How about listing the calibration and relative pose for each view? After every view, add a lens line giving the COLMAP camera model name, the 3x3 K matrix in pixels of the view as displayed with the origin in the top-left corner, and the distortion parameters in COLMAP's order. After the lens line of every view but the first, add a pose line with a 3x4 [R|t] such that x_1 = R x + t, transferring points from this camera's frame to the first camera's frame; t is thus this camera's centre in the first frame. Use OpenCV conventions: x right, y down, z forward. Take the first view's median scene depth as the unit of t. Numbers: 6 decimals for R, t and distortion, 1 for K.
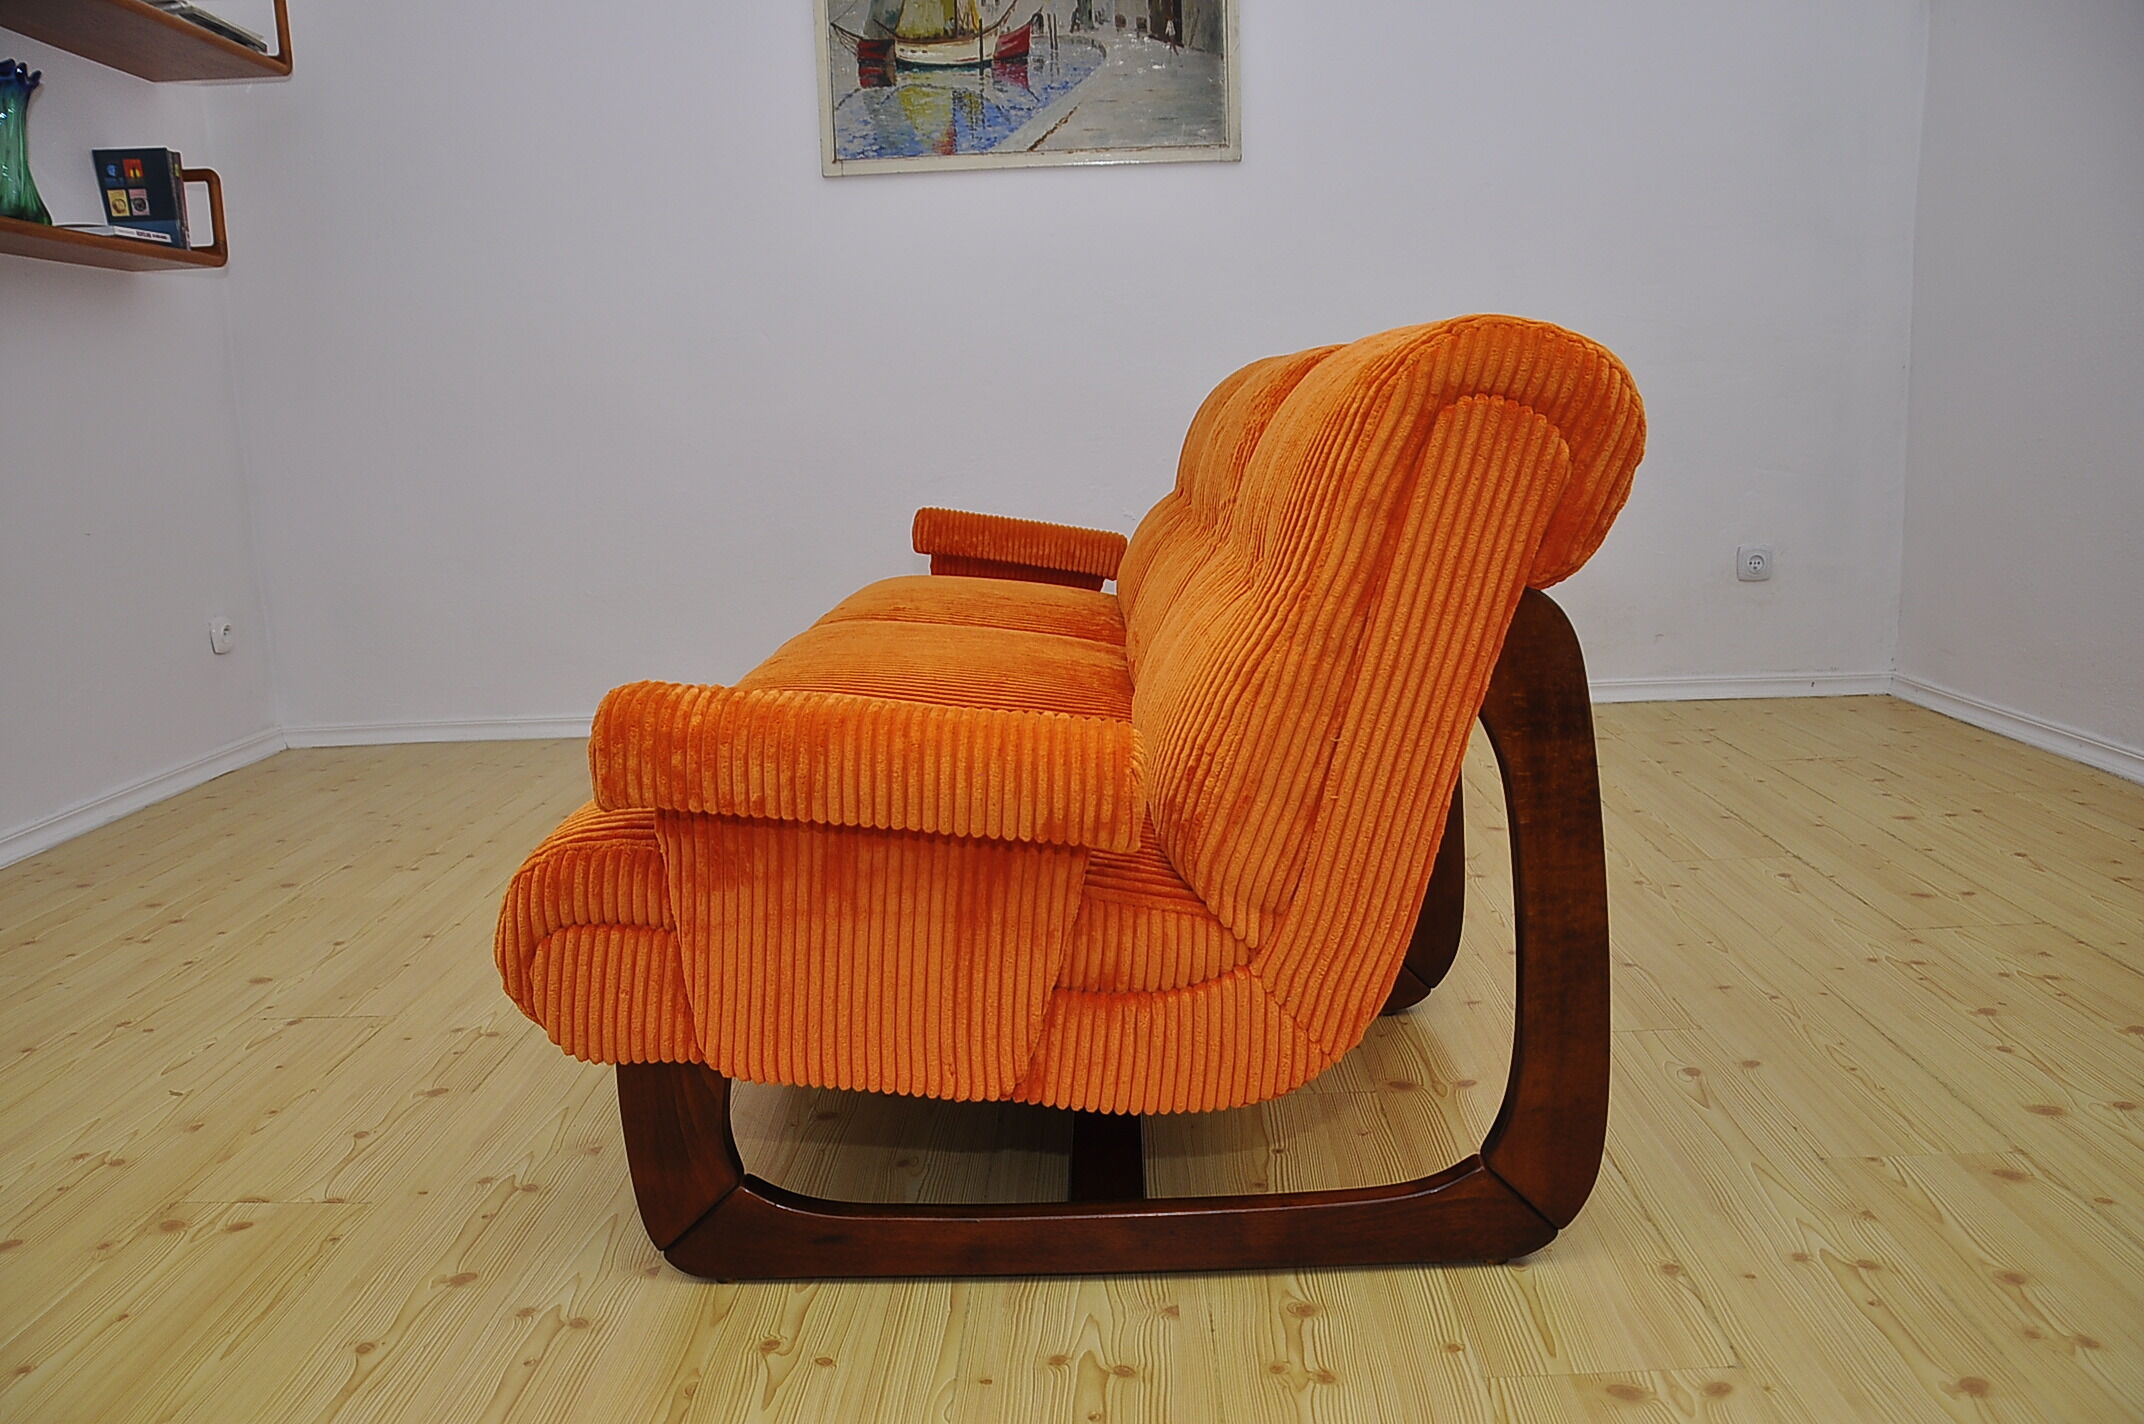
lens RADIAL K [[1706.3, 0, 1074.2], [0, 1706.3, 775.8], [0, 0, 1]] dist [-0.158358, 0.135401]
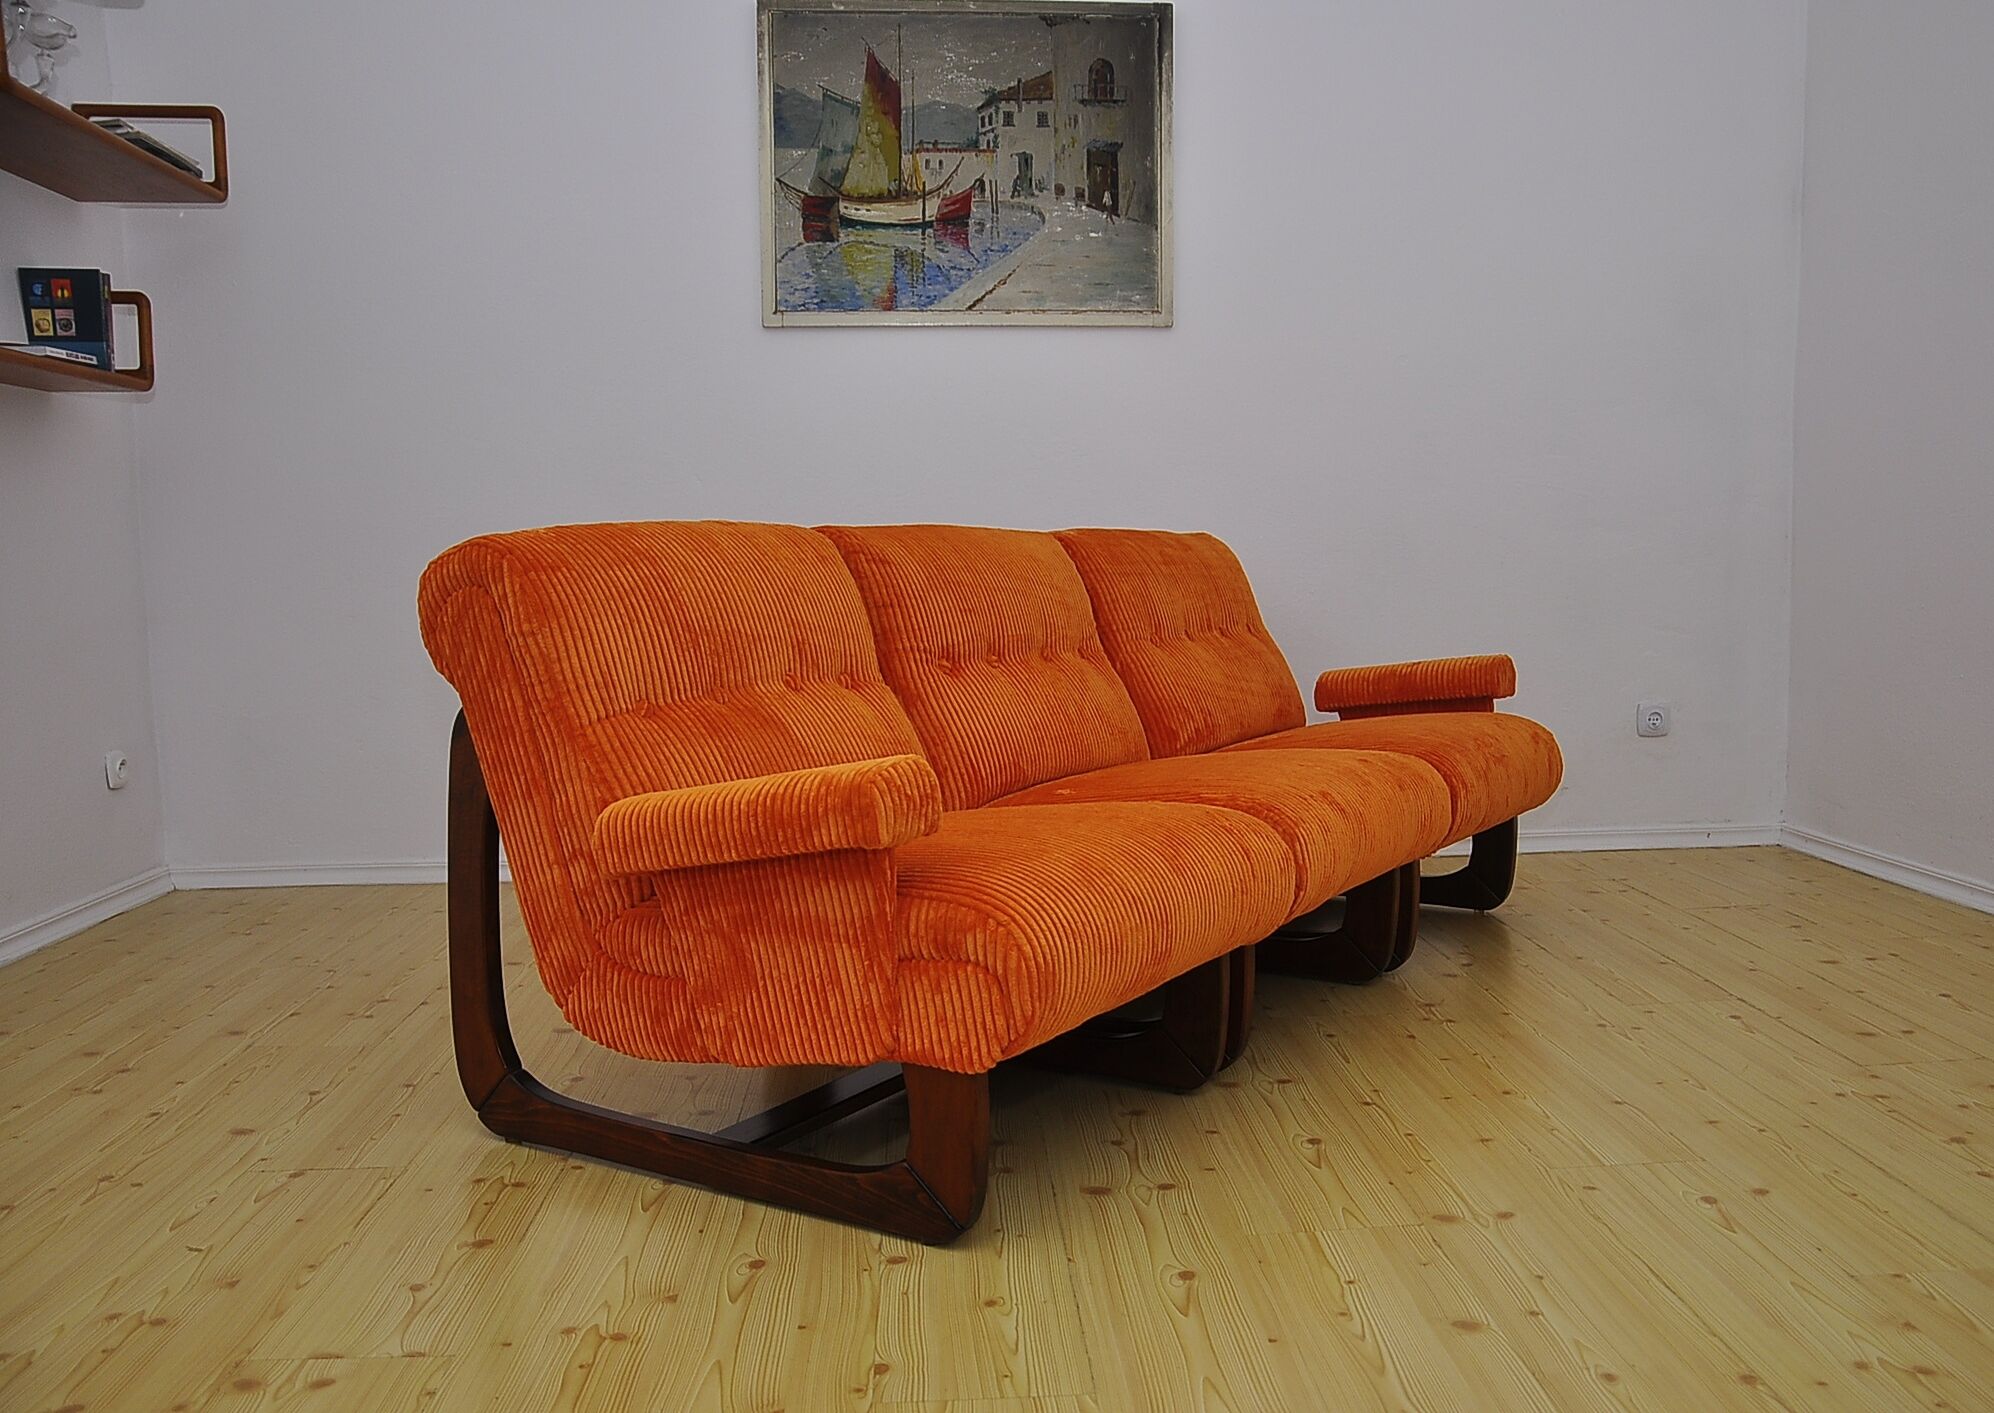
lens RADIAL K [[1749.2, 0, 1072.2], [0, 1749.2, 761.4], [0, 0, 1]] dist [-0.150030, 0.147009]
pose [[0.993813, 0.012478, 0.110363, -0.078206], [-0.002109, 0.995610, -0.093577, 0.000546], [-0.111046, 0.092766, 0.989476, -0.030190]]
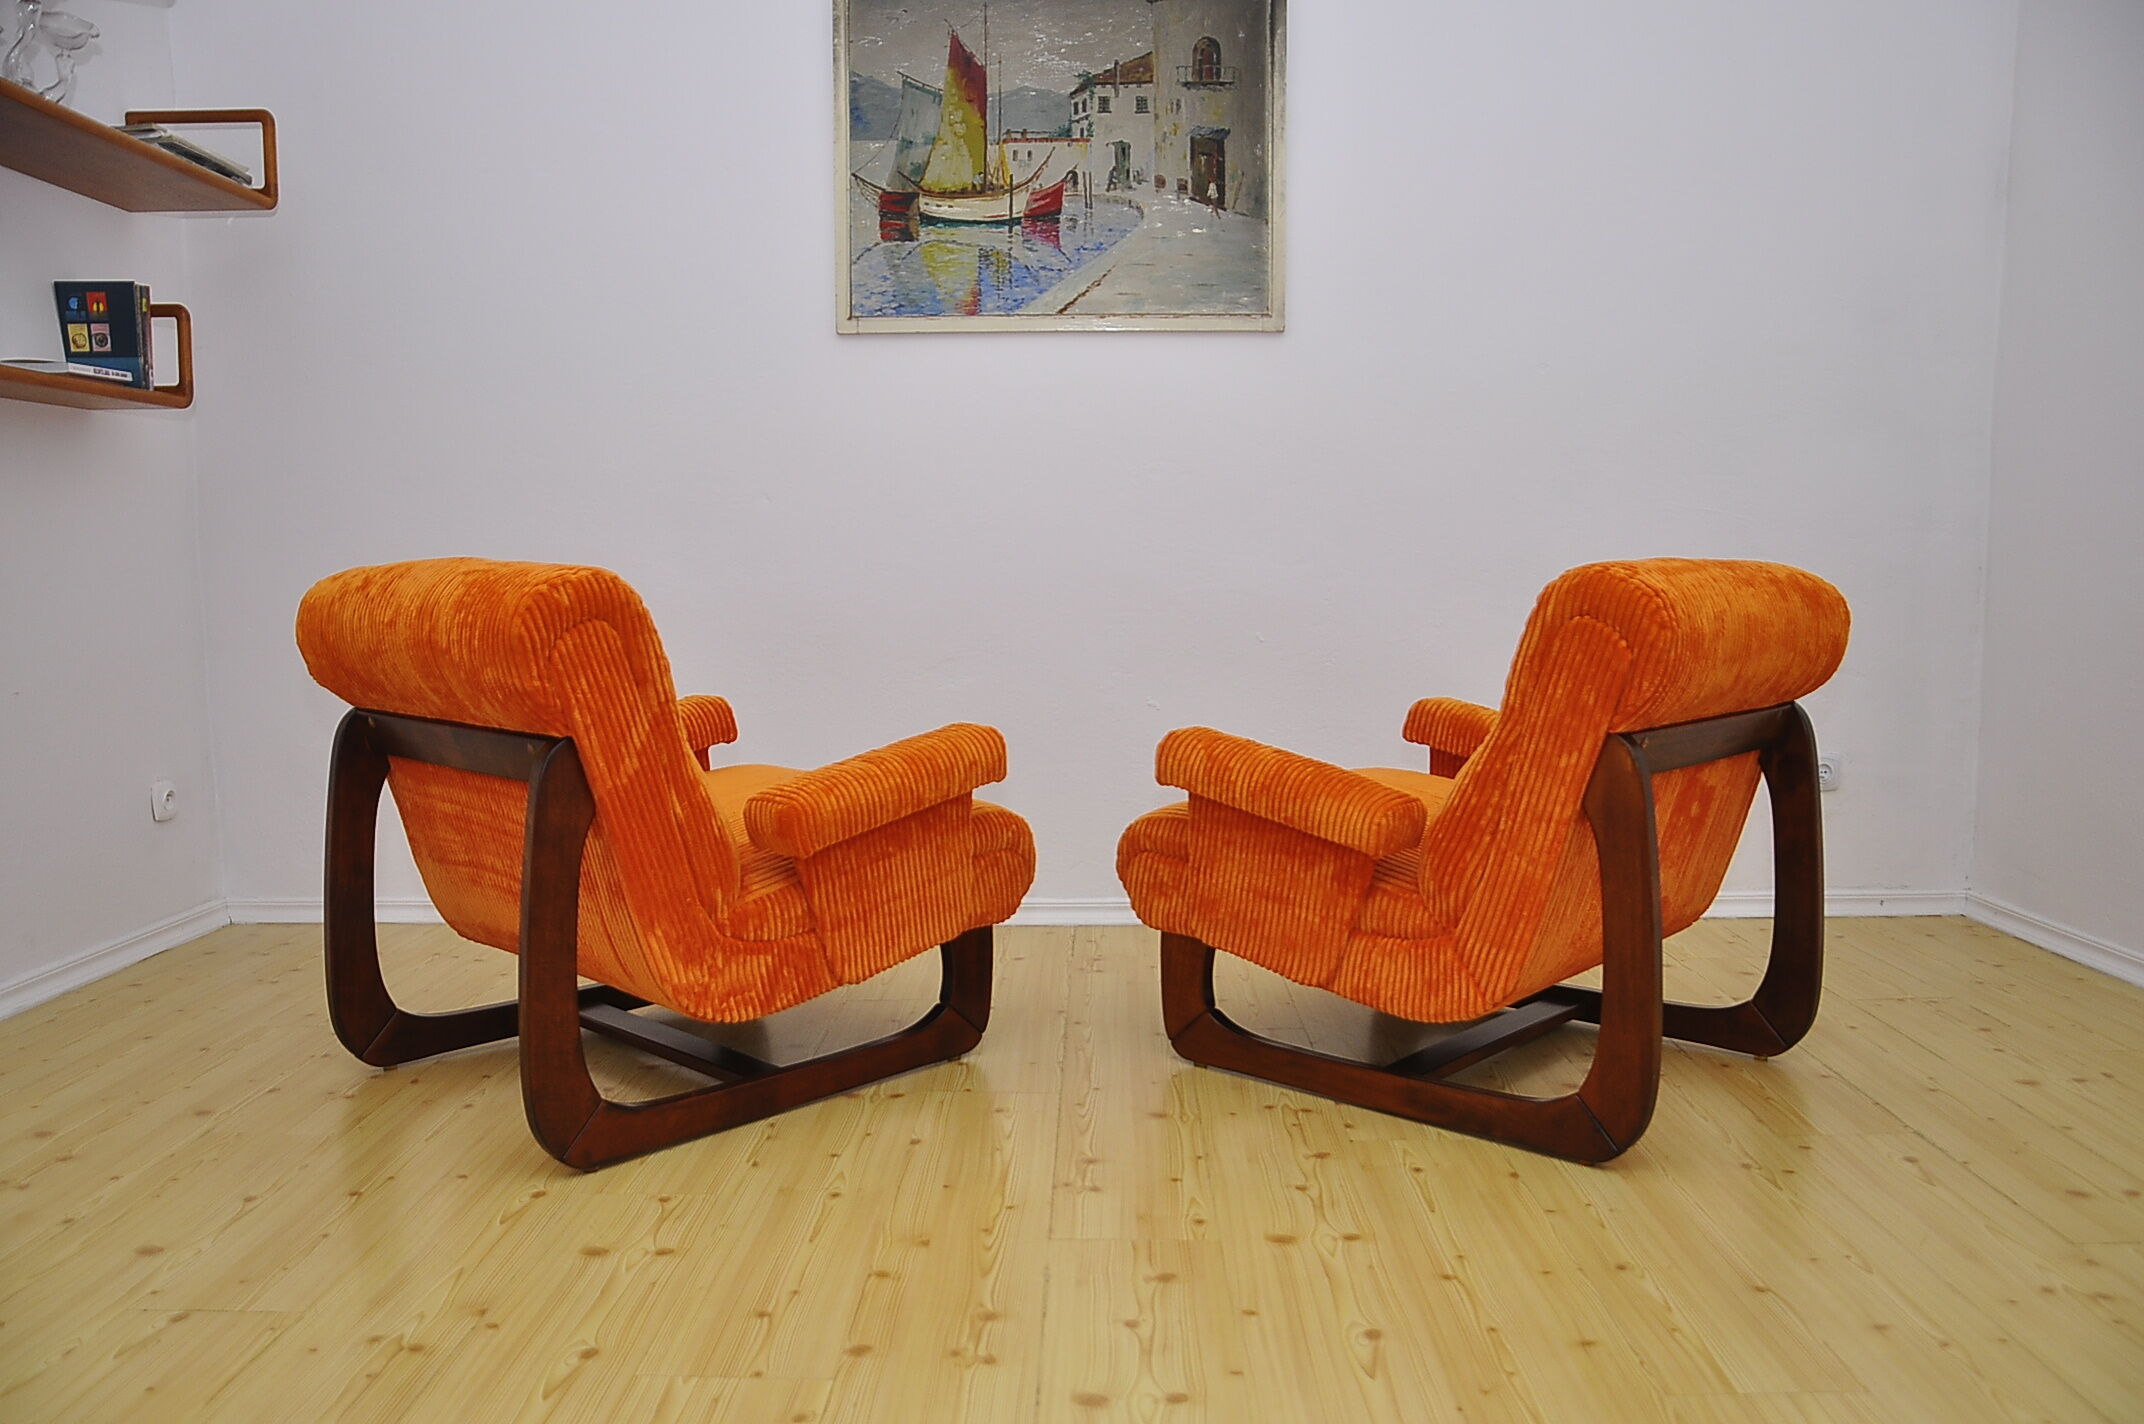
lens RADIAL K [[1696.5, 0, 1072.0], [0, 1696.5, 767.6], [0, 0, 1]] dist [-0.157407, 0.130057]
pose [[0.999525, 0.029567, 0.008678, -0.020347], [-0.028713, 0.995884, -0.085965, -0.041147], [-0.011184, 0.085675, 0.996260, 0.088072]]
